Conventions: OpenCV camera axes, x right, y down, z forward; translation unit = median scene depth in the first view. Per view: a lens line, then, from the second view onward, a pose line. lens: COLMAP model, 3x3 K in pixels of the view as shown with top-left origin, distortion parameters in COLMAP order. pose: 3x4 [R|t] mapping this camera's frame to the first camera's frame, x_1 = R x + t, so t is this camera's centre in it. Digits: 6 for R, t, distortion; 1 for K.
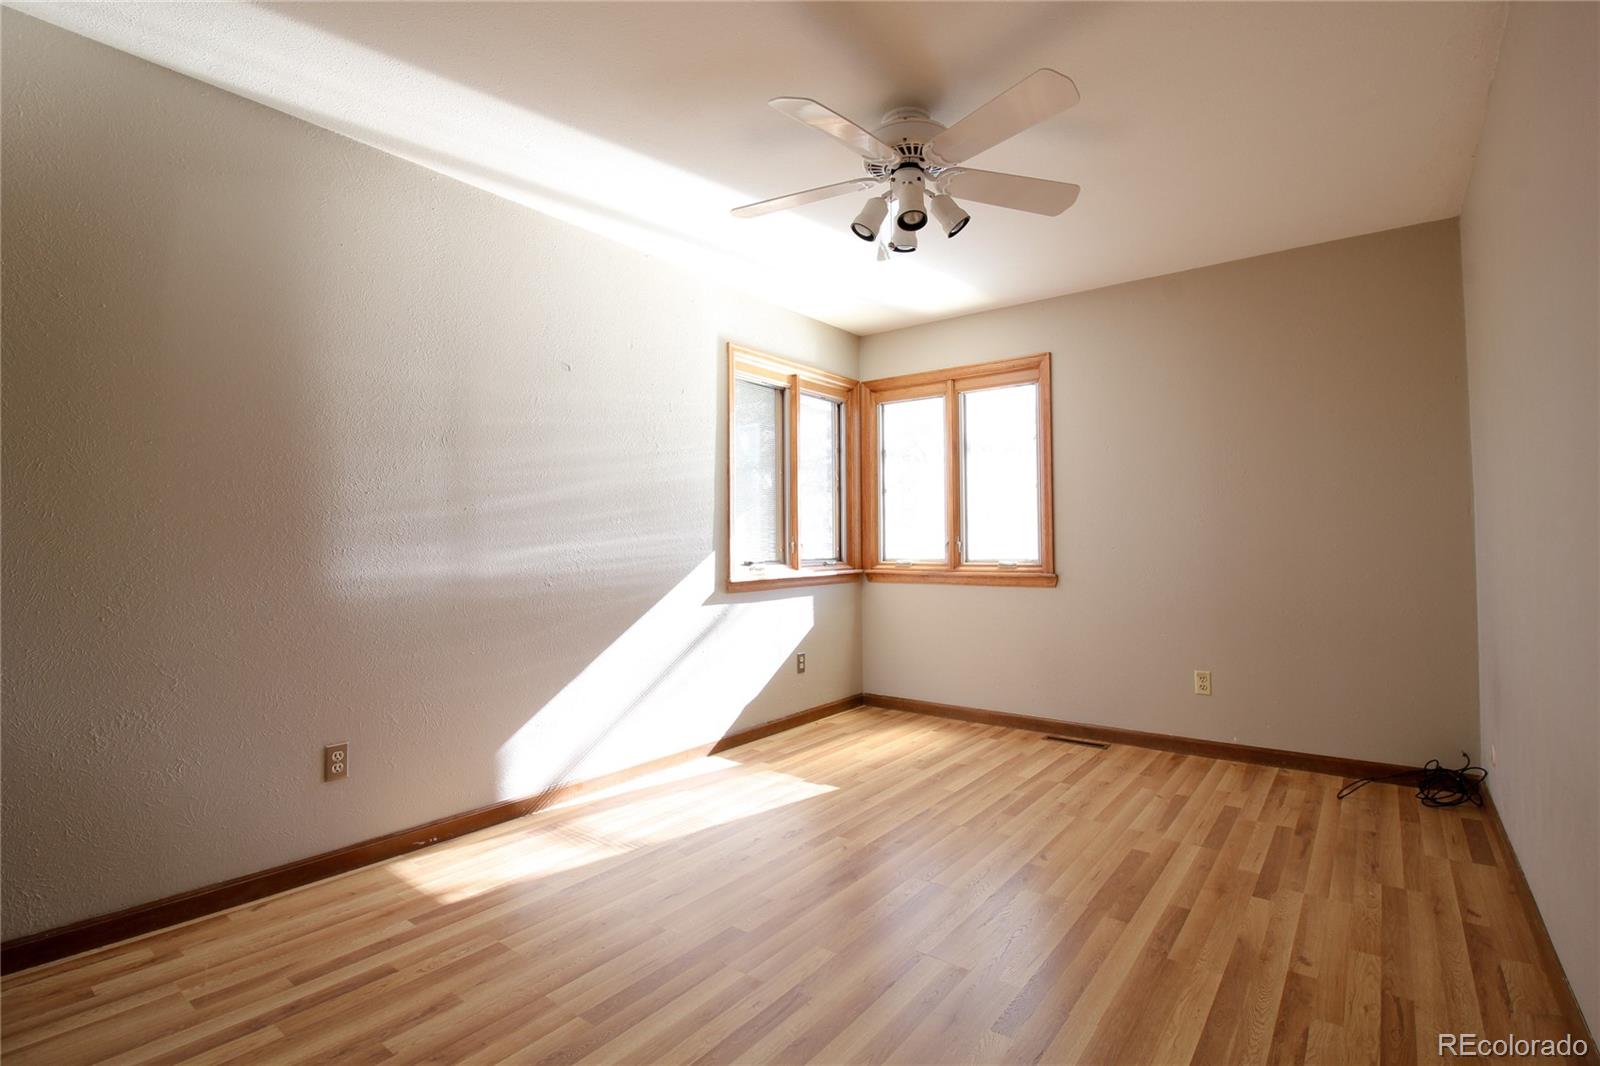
lens RADIAL K [[755.5, 0, 803.4], [0, 755.5, 536.2], [0, 0, 1]] dist [-0.027136, -0.001607]
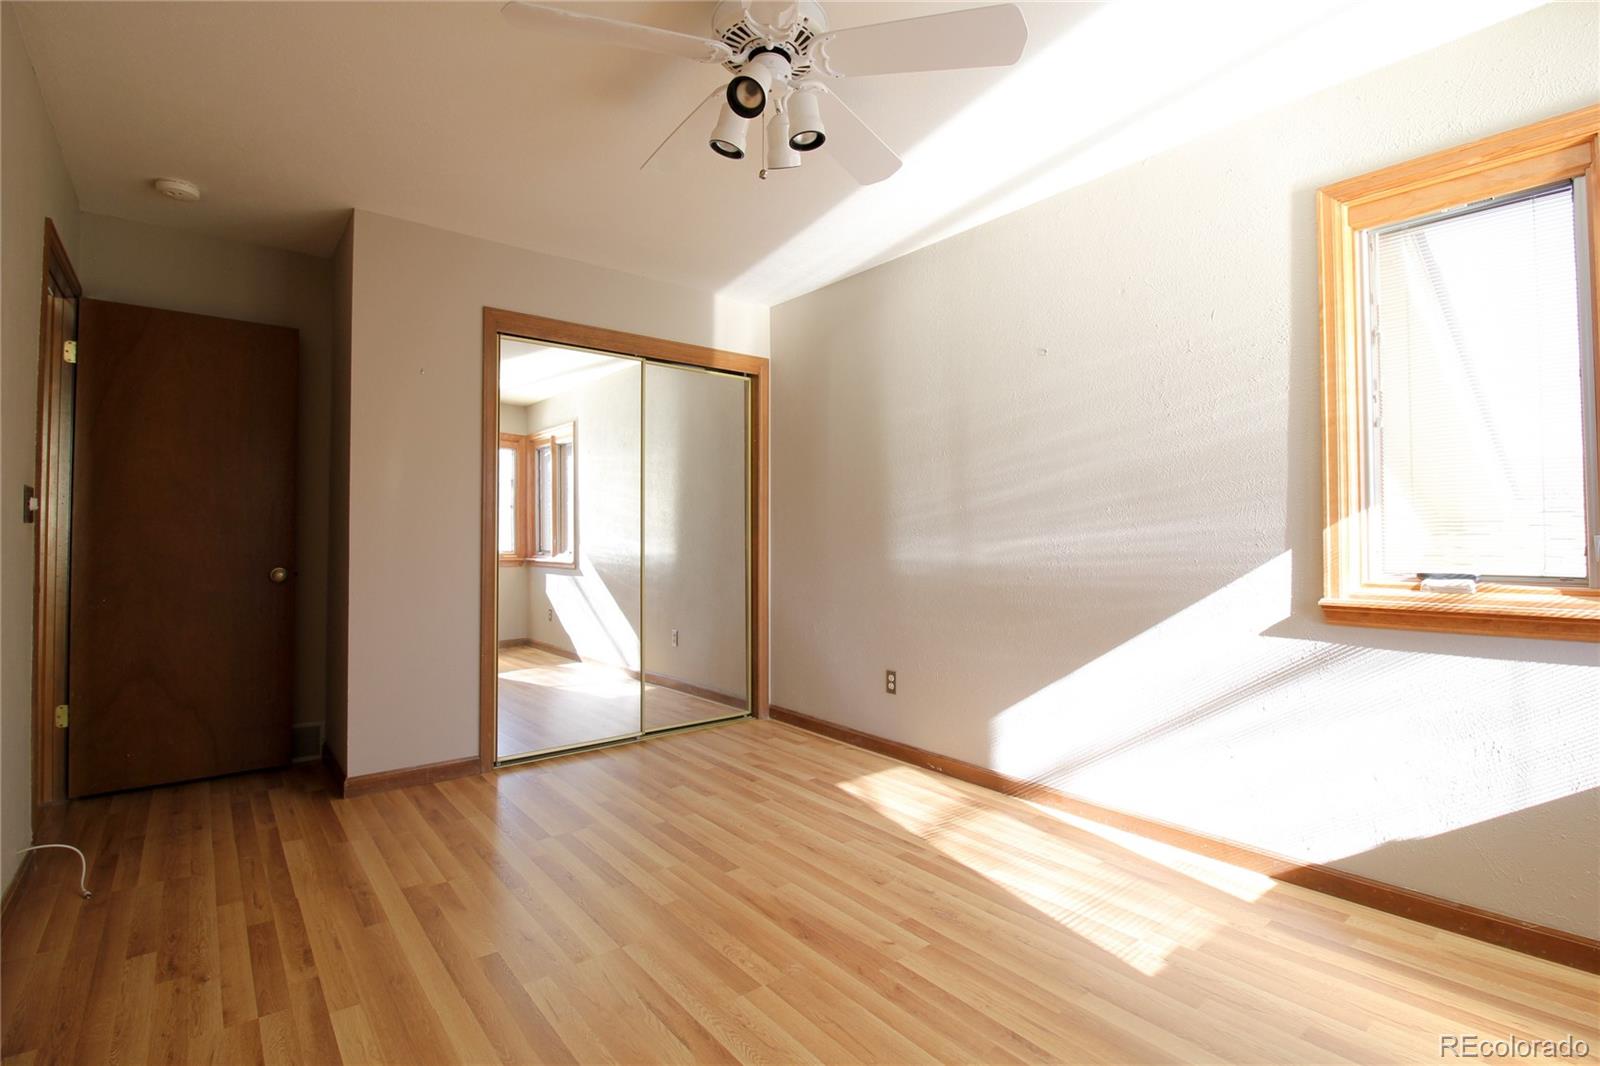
lens RADIAL K [[755.5, 0, 804.1], [0, 755.5, 525.8], [0, 0, 1]] dist [-0.027136, -0.001607]
pose [[-0.248940, -0.003136, -0.968514, 0.770887], [0.014236, 0.999875, -0.006896, -0.001702], [0.968414, -0.015505, -0.248864, 1.058368]]
